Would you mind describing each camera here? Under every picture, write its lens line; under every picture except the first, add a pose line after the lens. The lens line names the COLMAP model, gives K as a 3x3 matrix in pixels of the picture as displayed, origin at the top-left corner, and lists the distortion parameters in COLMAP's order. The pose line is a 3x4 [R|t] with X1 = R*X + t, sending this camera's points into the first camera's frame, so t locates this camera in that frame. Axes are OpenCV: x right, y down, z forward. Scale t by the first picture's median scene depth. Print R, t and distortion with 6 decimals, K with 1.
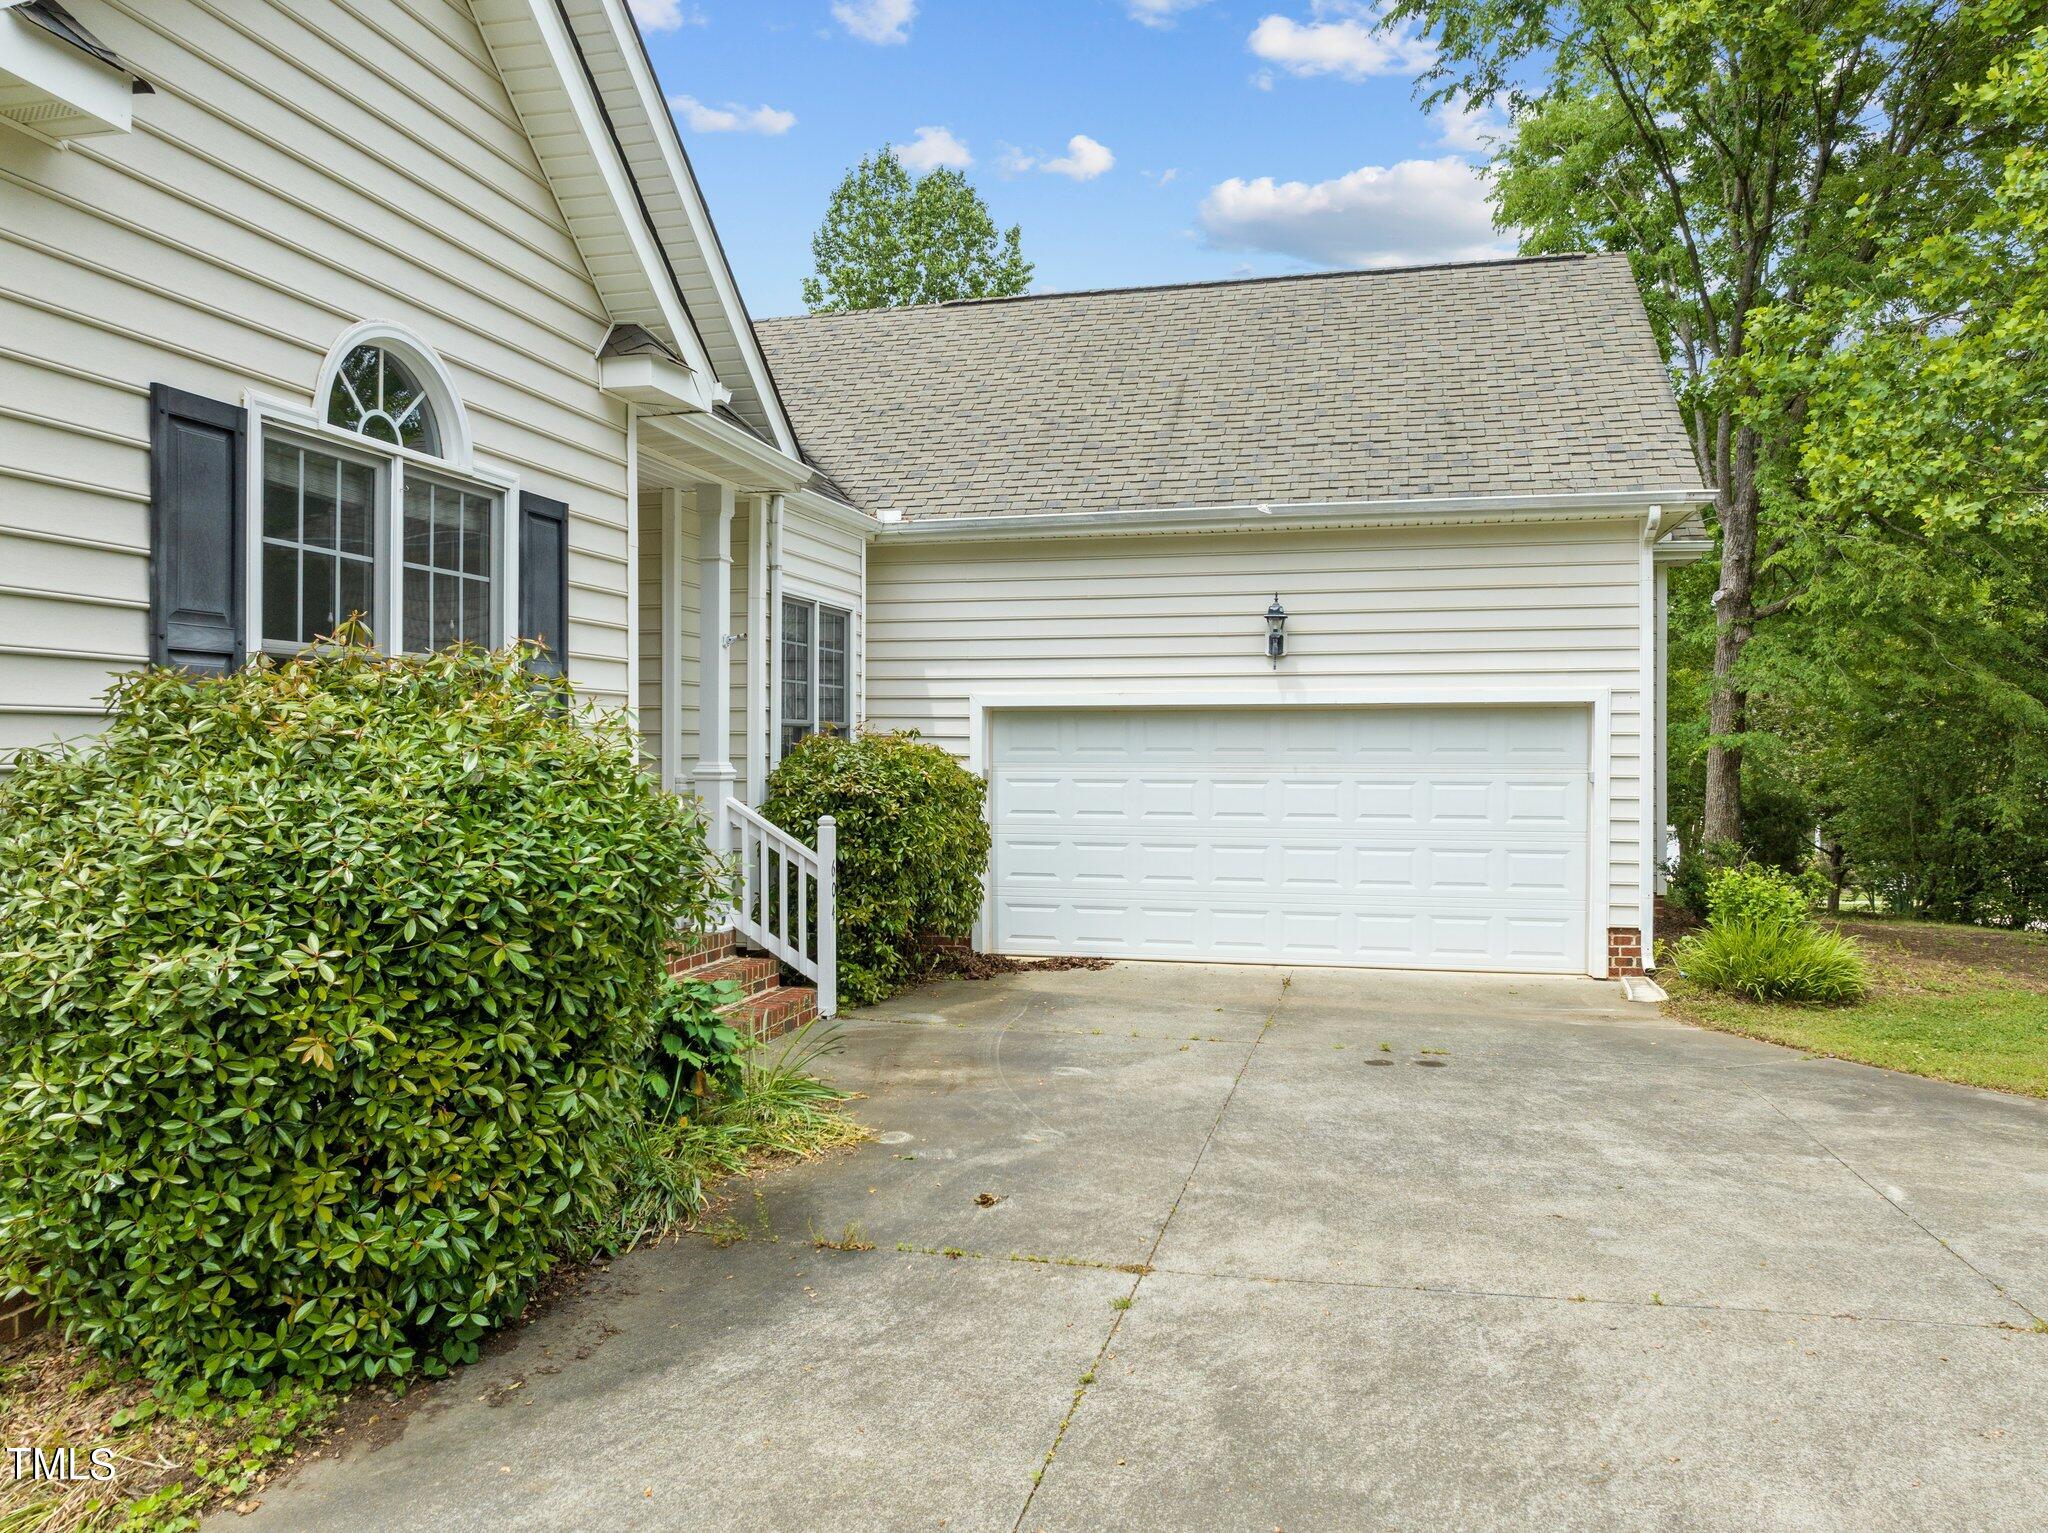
lens RADIAL K [[1454.0, 0, 1095.9], [0, 1454.0, 749.0], [0, 0, 1]] dist [-0.041425, 0.002582]
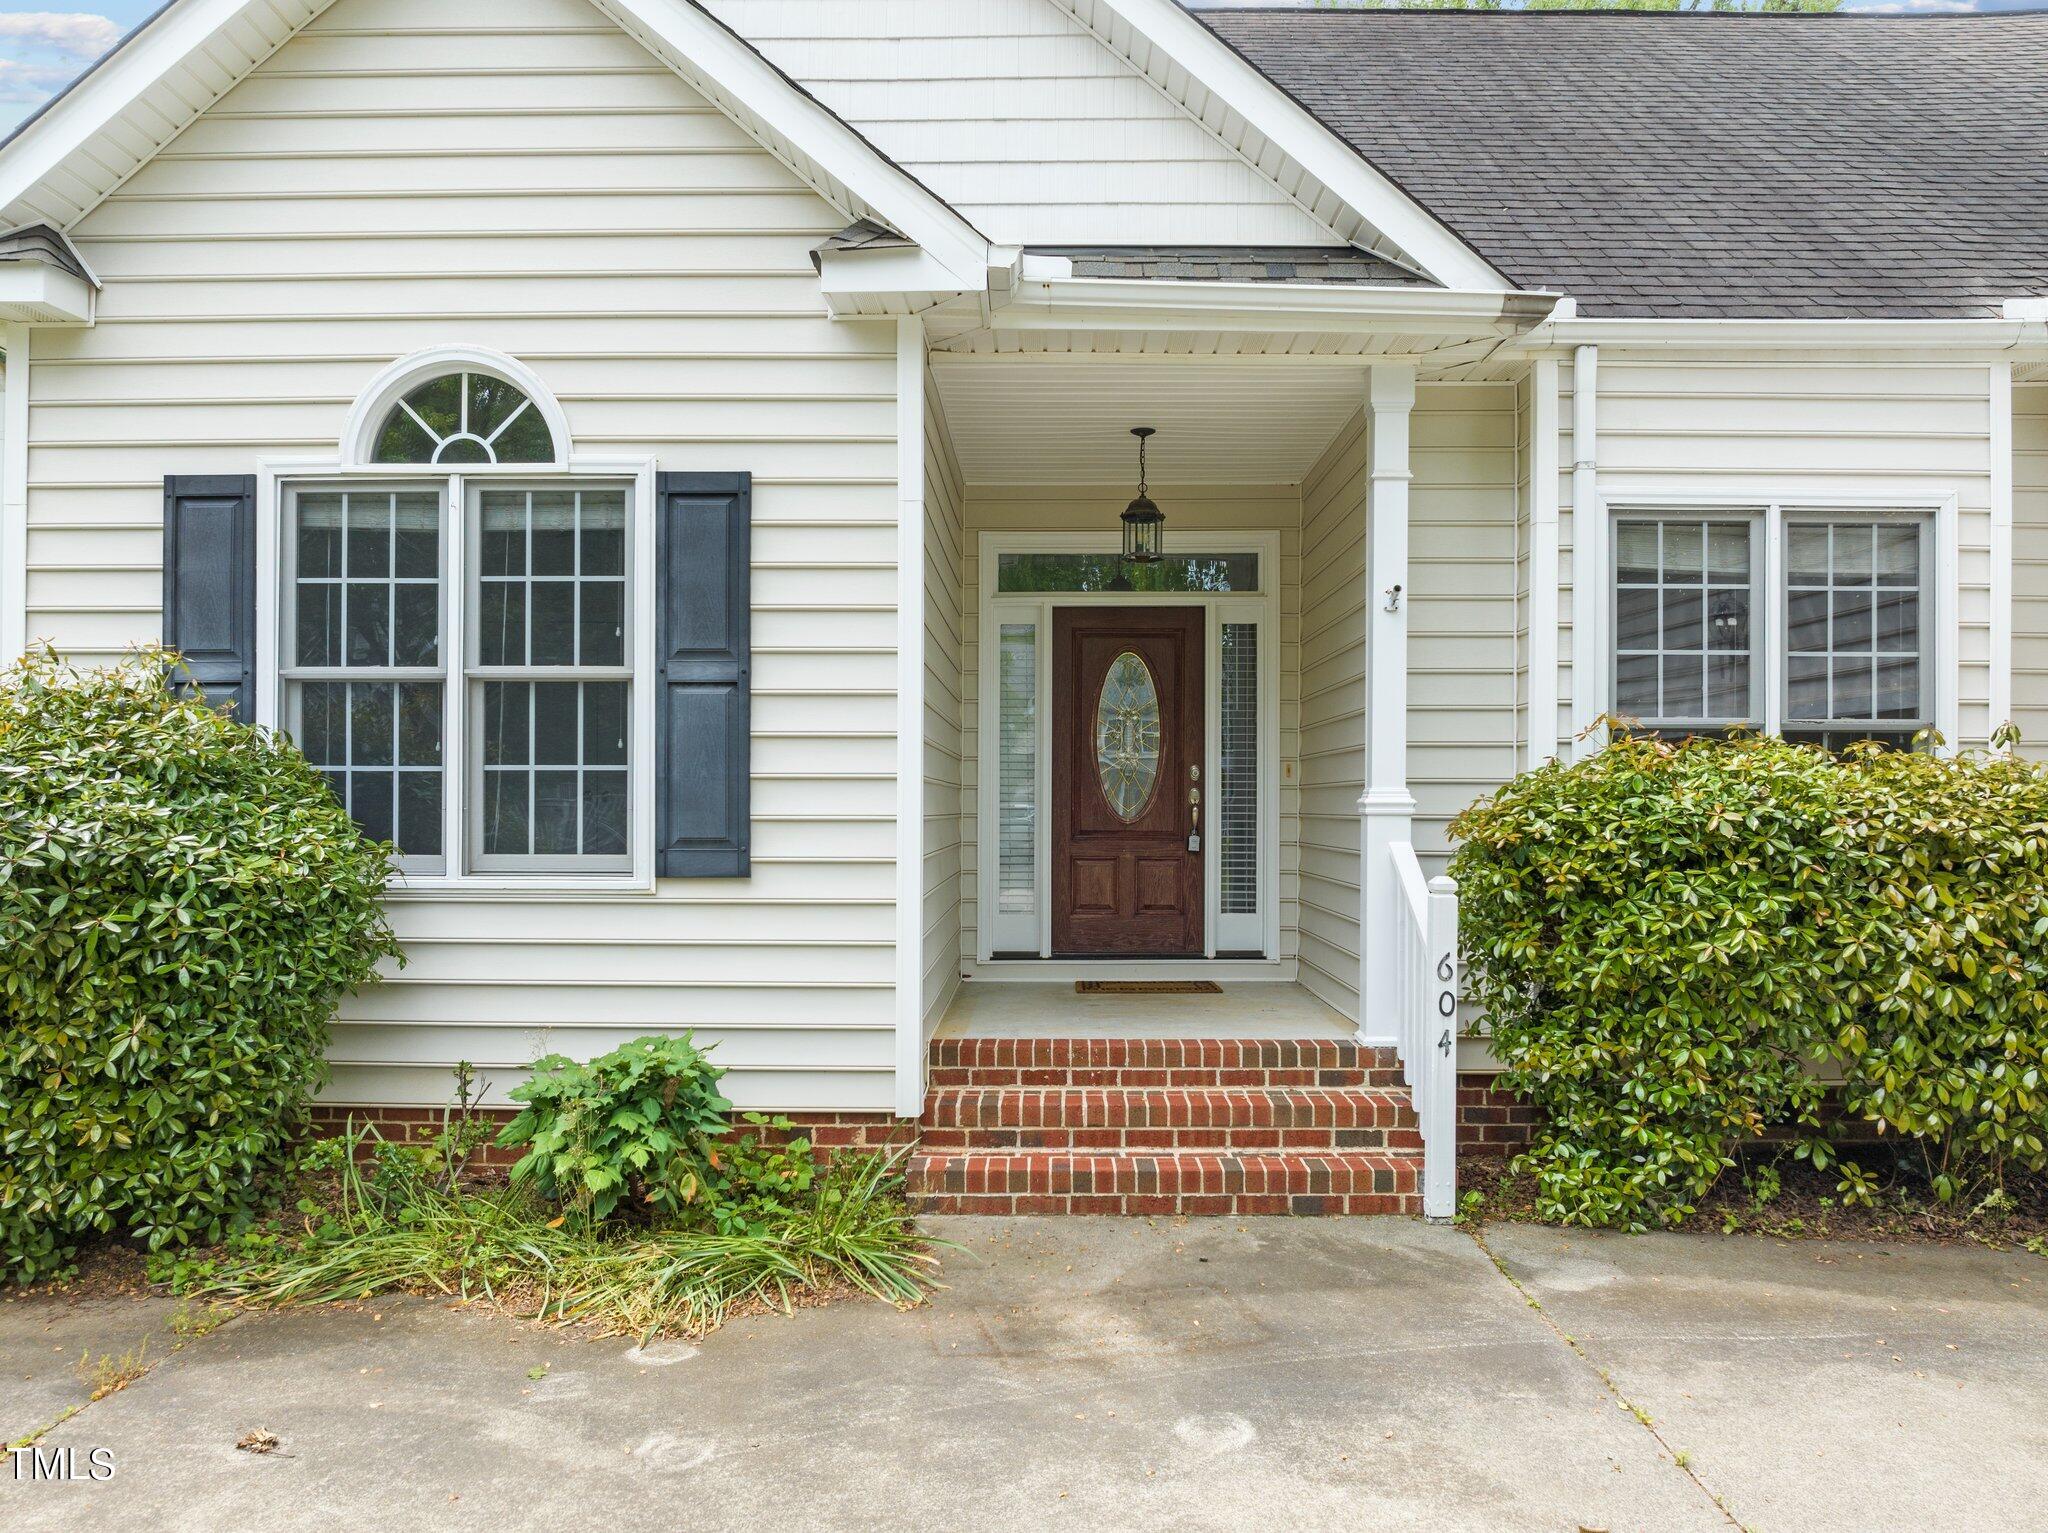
lens RADIAL K [[1476.9, 0, 1034.4], [0, 1476.9, 810.2], [0, 0, 1]] dist [-0.034439, 0.007229]
pose [[0.194782, 0.008079, -0.980813, 0.557061], [-0.001483, 0.999967, 0.007942, 0.022804], [0.980845, -0.000092, 0.194788, 1.085061]]
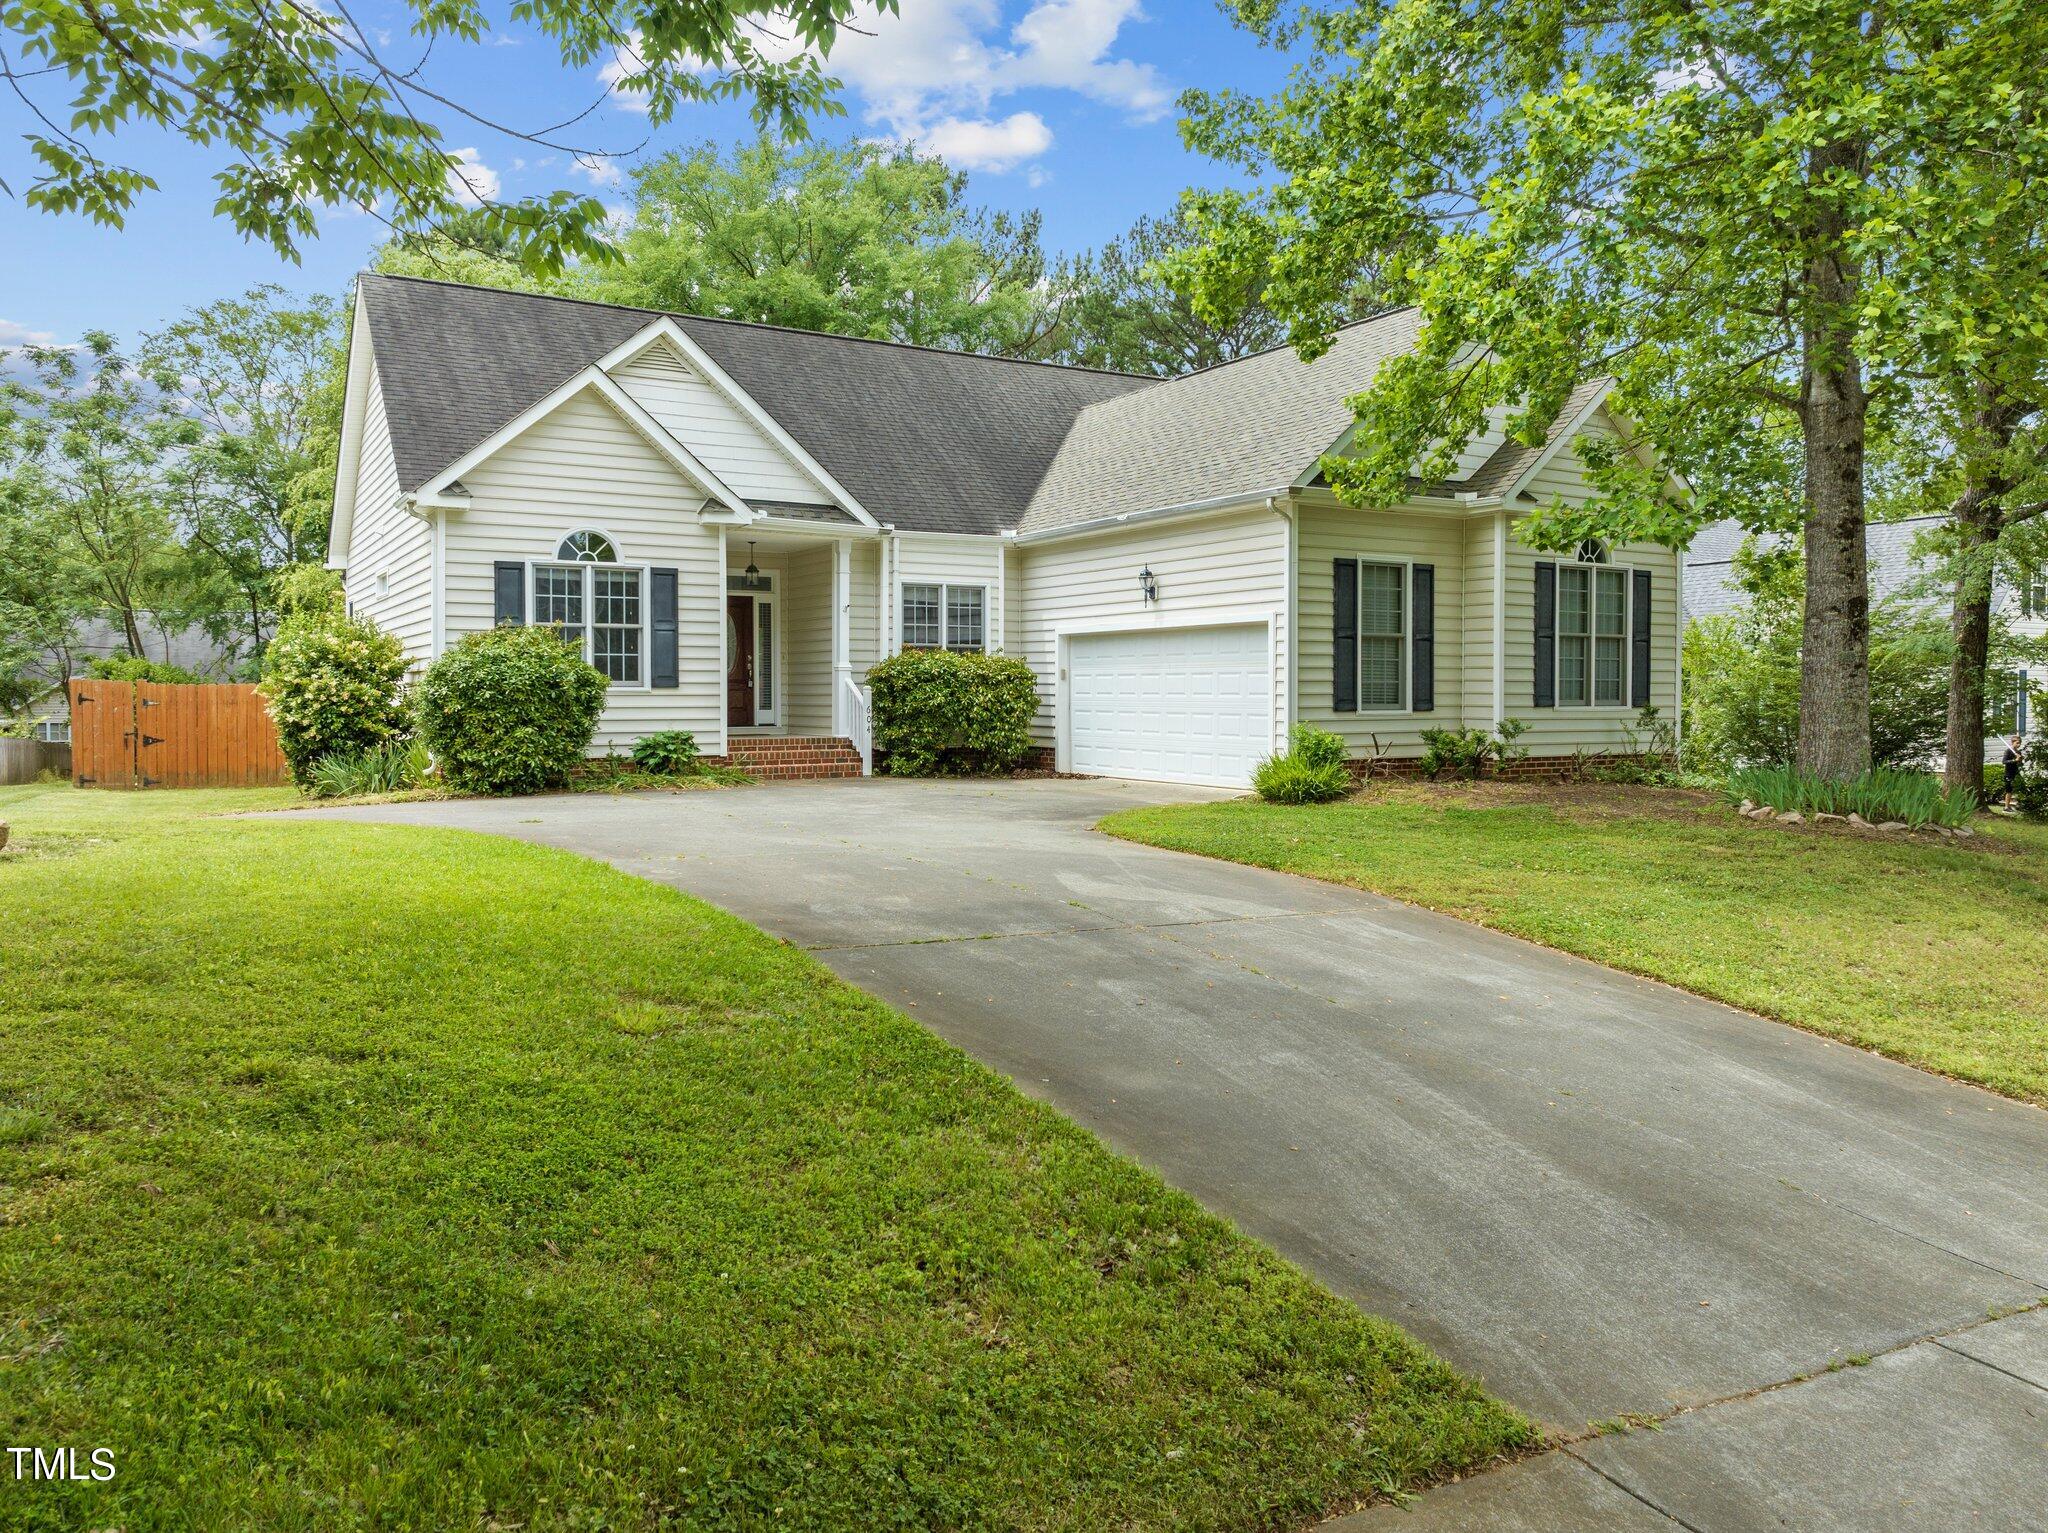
lens RADIAL K [[1465.6, 0, 1066.2], [0, 1465.6, 733.5], [0, 0, 1]] dist [-0.034987, -0.016894]
pose [[0.692565, 0.022412, -0.721007, 2.478164], [0.000160, 0.999512, 0.031223, 0.074566], [0.721355, -0.021739, 0.692224, -0.504141]]
